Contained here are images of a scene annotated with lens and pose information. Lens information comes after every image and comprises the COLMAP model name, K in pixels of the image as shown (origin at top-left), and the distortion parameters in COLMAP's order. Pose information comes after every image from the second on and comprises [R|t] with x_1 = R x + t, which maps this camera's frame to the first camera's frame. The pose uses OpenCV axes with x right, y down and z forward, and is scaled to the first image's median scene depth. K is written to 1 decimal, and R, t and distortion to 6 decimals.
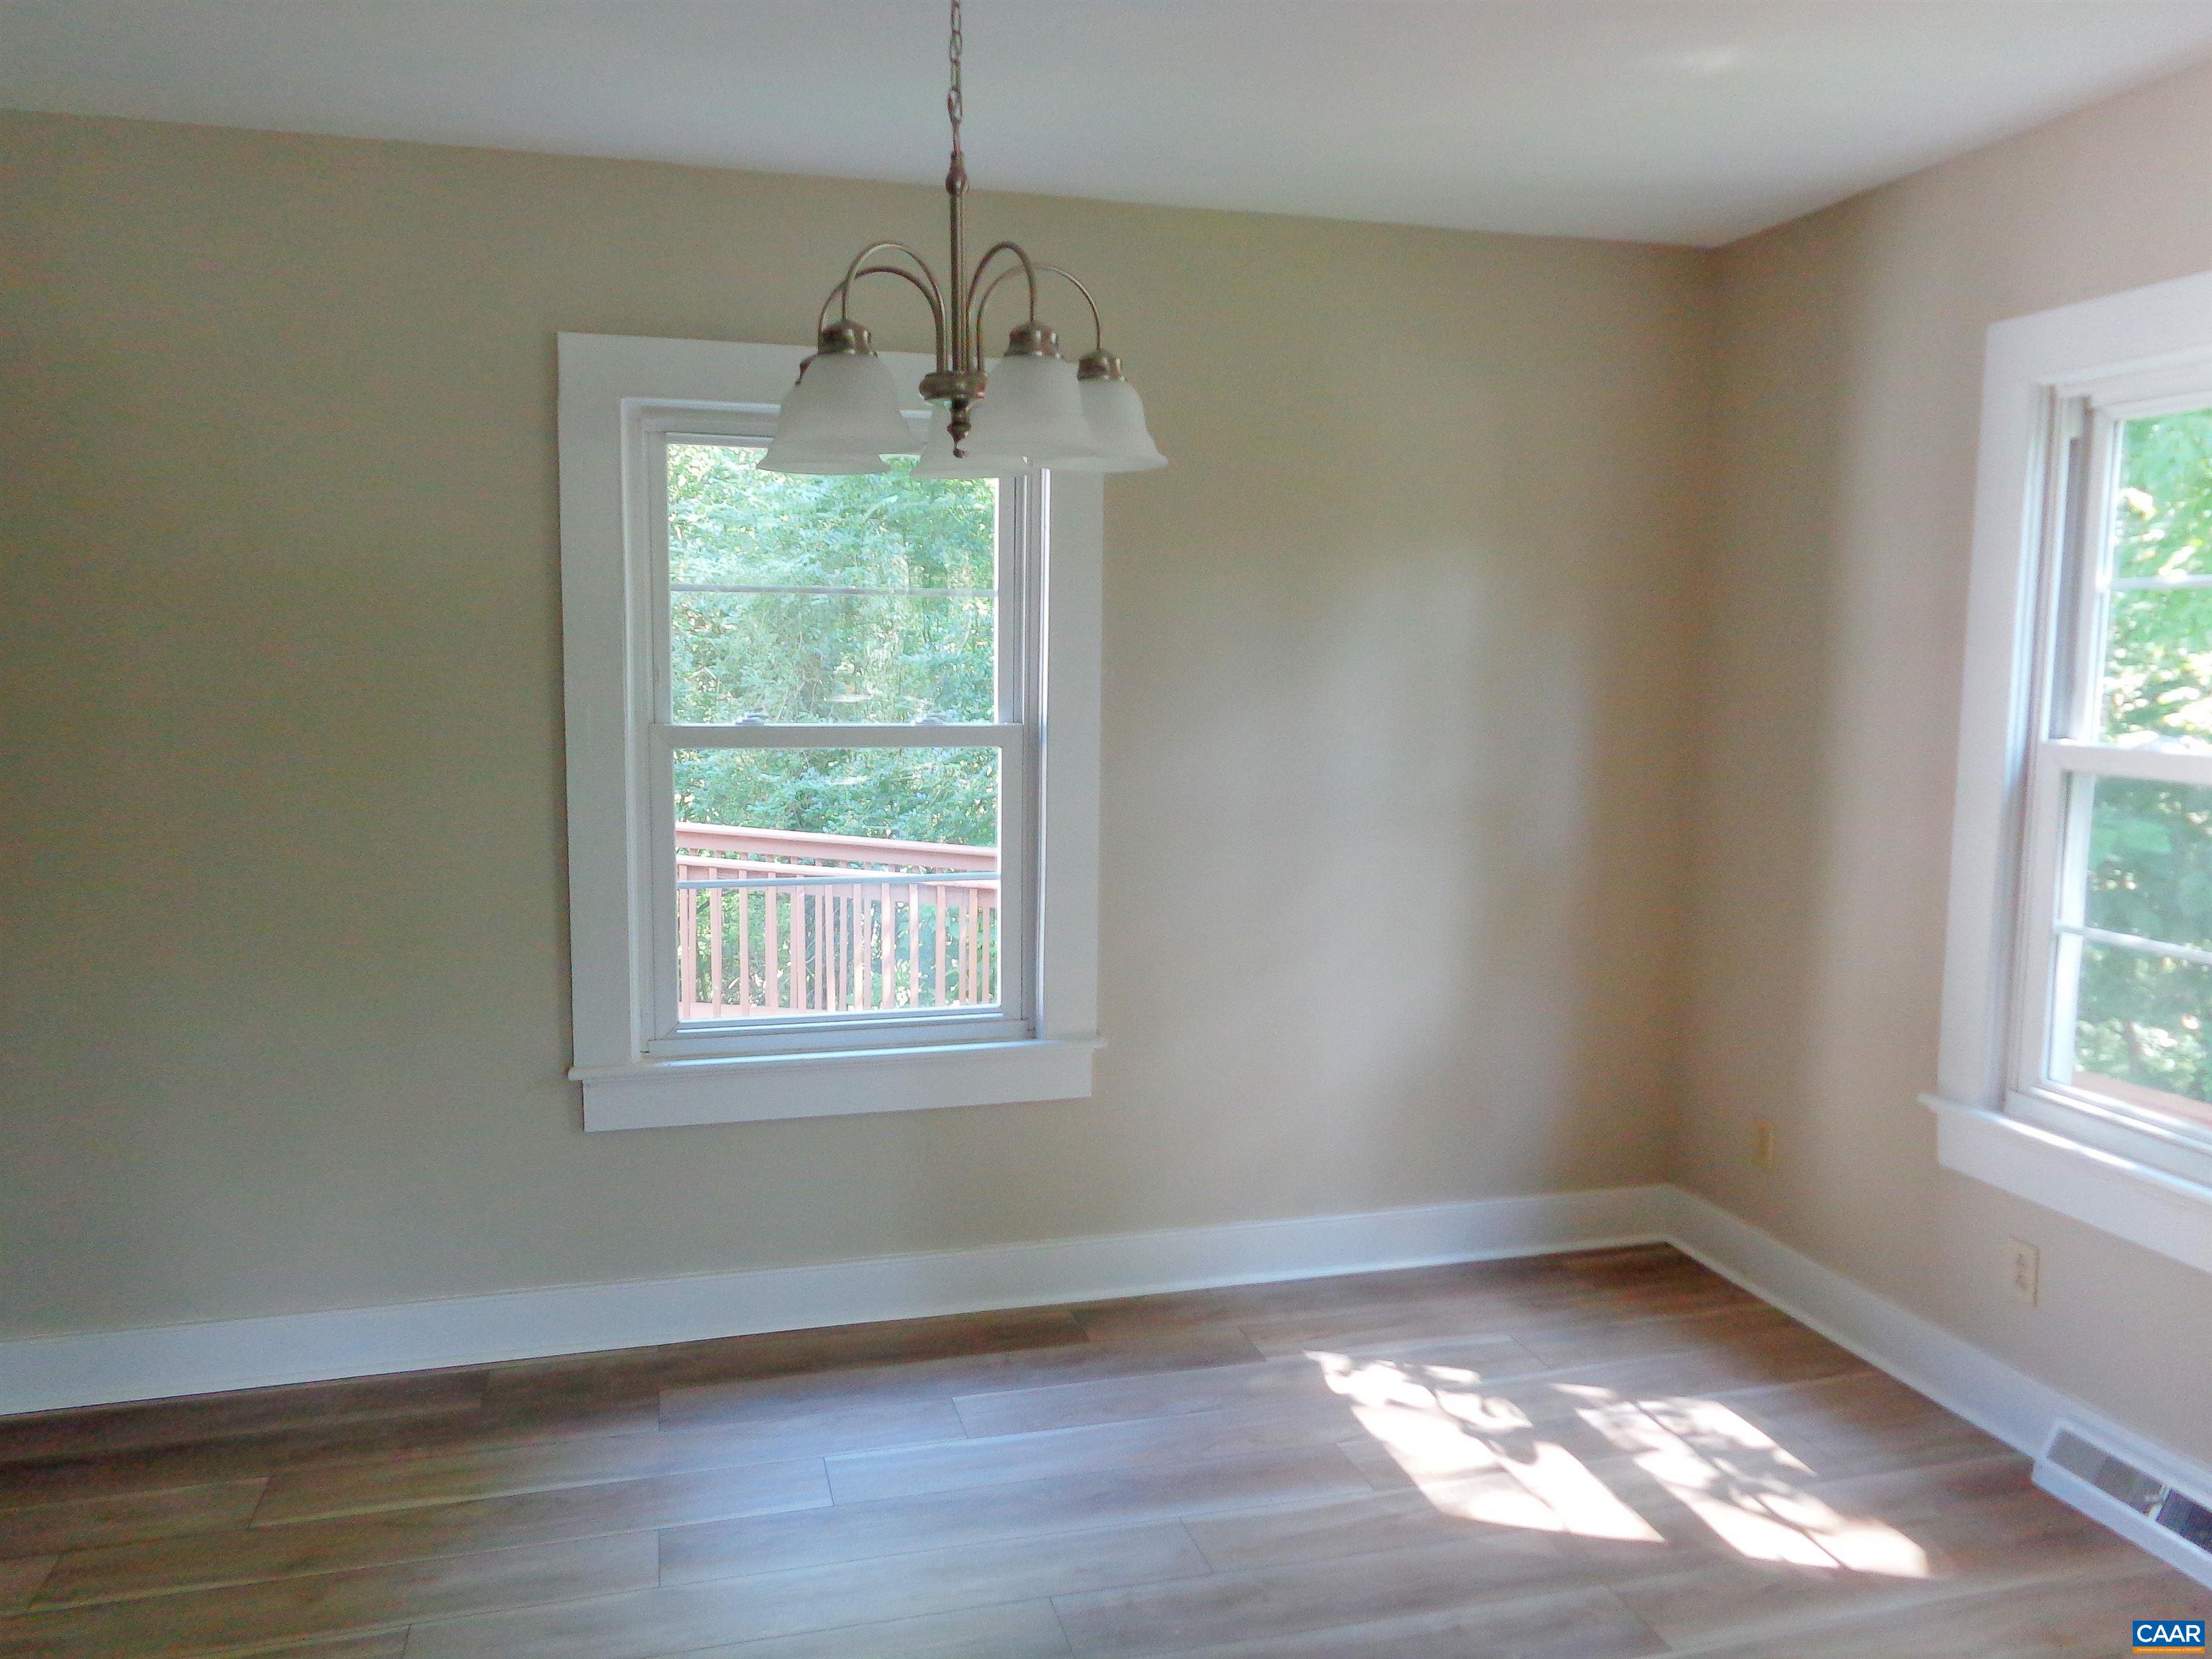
lens RADIAL K [[1687.4, 0, 1101.5], [0, 1687.4, 814.1], [0, 0, 1]] dist [-0.000415, -0.011123]
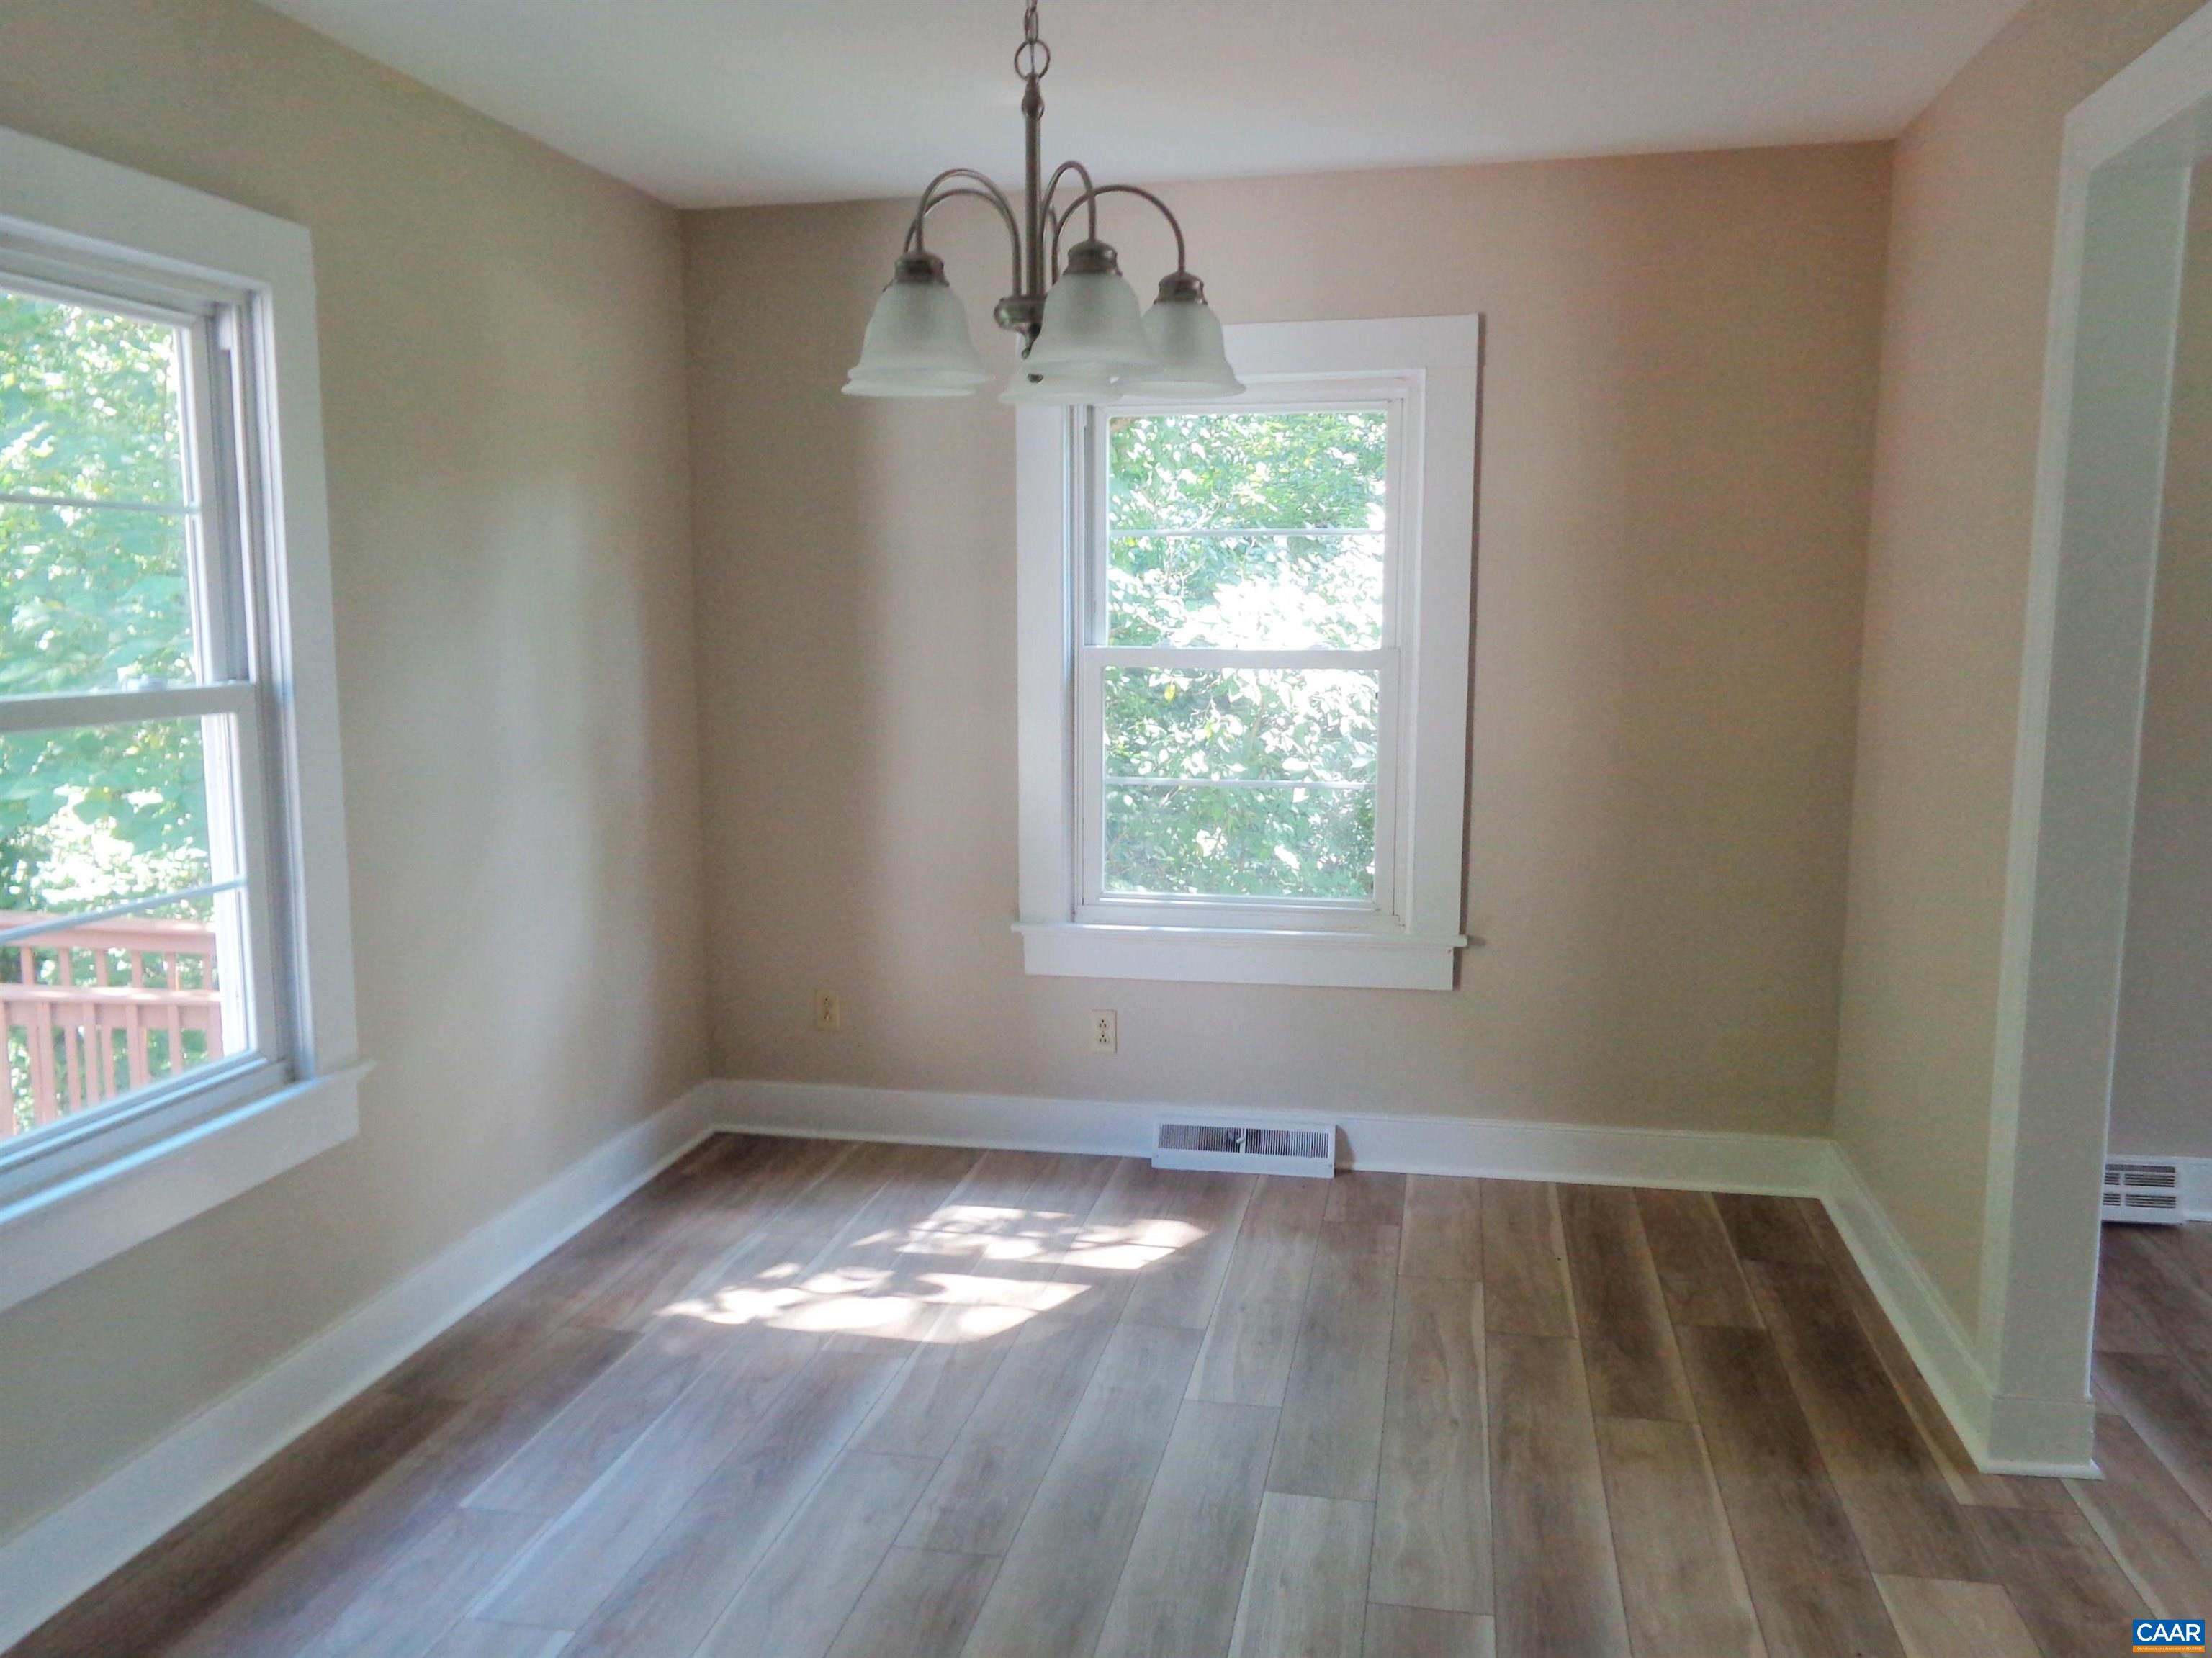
lens RADIAL K [[1709.1, 0, 1106.0], [0, 1709.1, 829.0], [0, 0, 1]] dist [0.006367, -0.000783]
pose [[0.440740, -0.127616, 0.888517, -0.646600], [0.102106, 0.990545, 0.091622, -0.021015], [-0.891808, 0.050341, 0.449604, 0.338062]]
